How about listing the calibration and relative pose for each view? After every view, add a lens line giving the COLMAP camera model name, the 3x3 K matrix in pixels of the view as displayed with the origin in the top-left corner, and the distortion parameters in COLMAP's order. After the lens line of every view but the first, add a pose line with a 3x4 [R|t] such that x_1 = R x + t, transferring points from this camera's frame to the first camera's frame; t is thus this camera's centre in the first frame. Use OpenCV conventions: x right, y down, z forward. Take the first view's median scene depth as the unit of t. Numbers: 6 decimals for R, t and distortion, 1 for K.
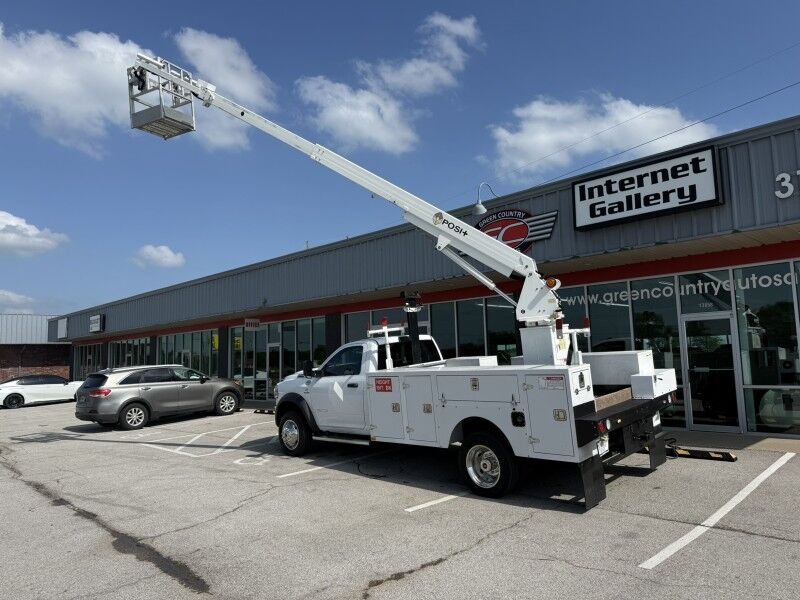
lens RADIAL K [[572.5, 0, 400.0], [0, 572.5, 300.0], [0, 0, 1]] dist [0.008744, -0.003589]
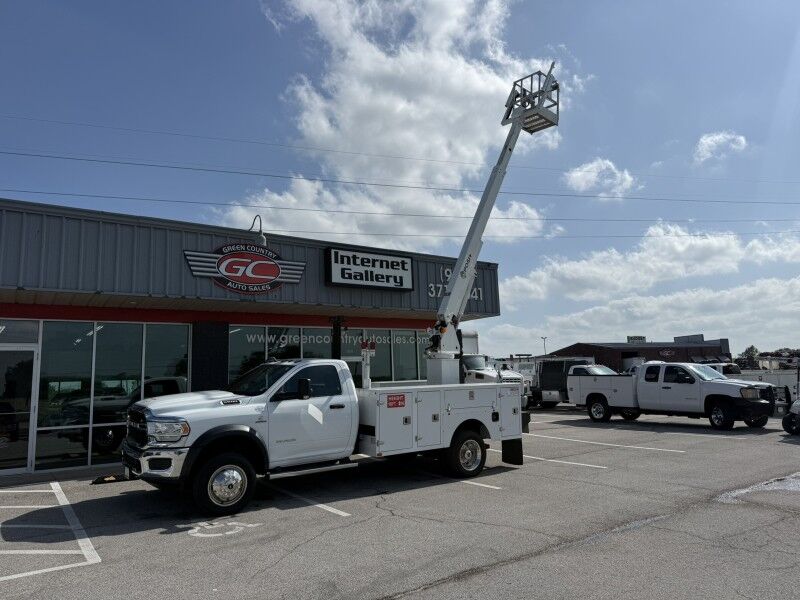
lens RADIAL K [[586.2, 0, 399.2], [0, 586.2, 294.6], [0, 0, 1]] dist [0.290816, -0.509273]
pose [[0.160809, 0.174091, 0.971511, -1.013696], [-0.071903, 0.983772, -0.164387, 0.112565], [-0.984363, -0.043419, 0.170717, 0.683958]]
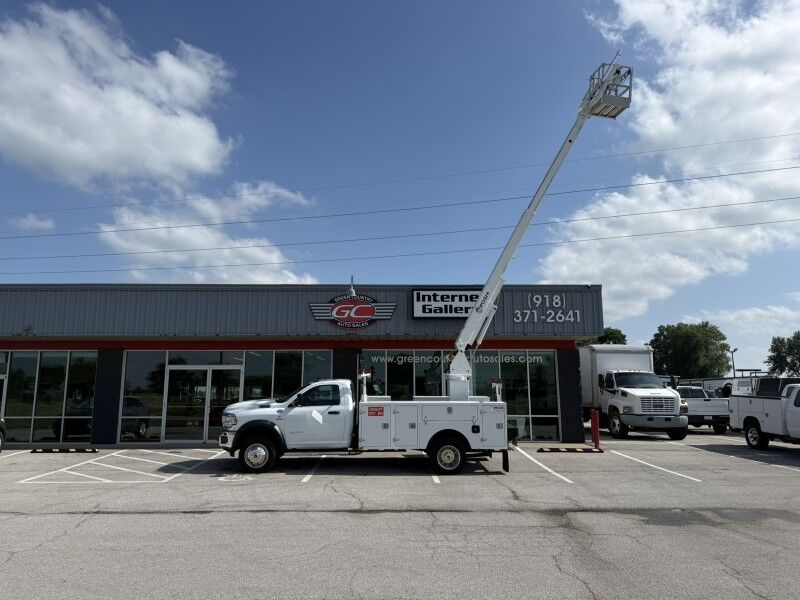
lens RADIAL K [[556.2, 0, 387.6], [0, 556.2, 300.8], [0, 0, 1]] dist [0.103879, -0.174405]
pose [[0.698978, 0.147424, 0.699783, -0.942729], [-0.093998, 0.988971, -0.114457, 0.018199], [-0.708939, 0.014225, 0.705126, -0.078860]]
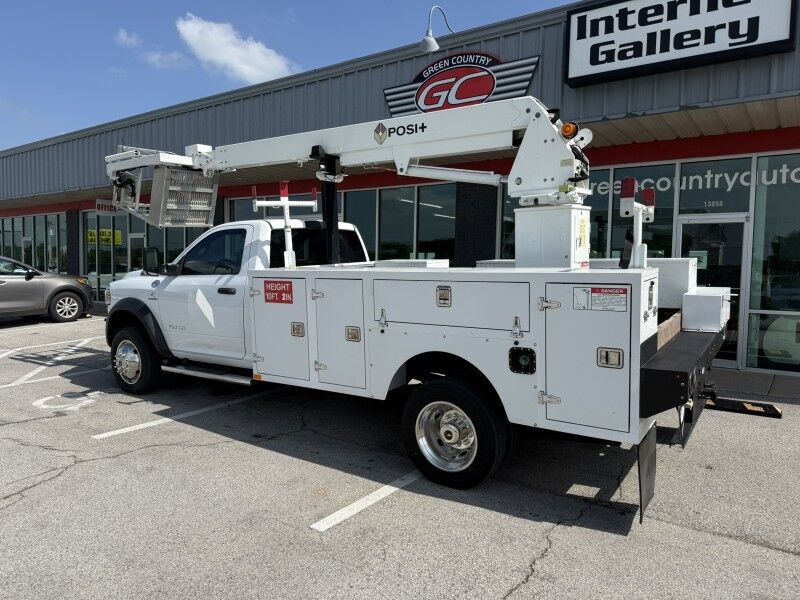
lens RADIAL K [[568.5, 0, 396.4], [0, 568.5, 299.6], [0, 0, 1]] dist [0.044208, -0.058735]
pose [[0.984005, 0.035980, 0.174468, -0.010222], [-0.063148, 0.986243, 0.152765, 0.048624], [-0.166571, -0.161339, 0.972740, 0.339951]]
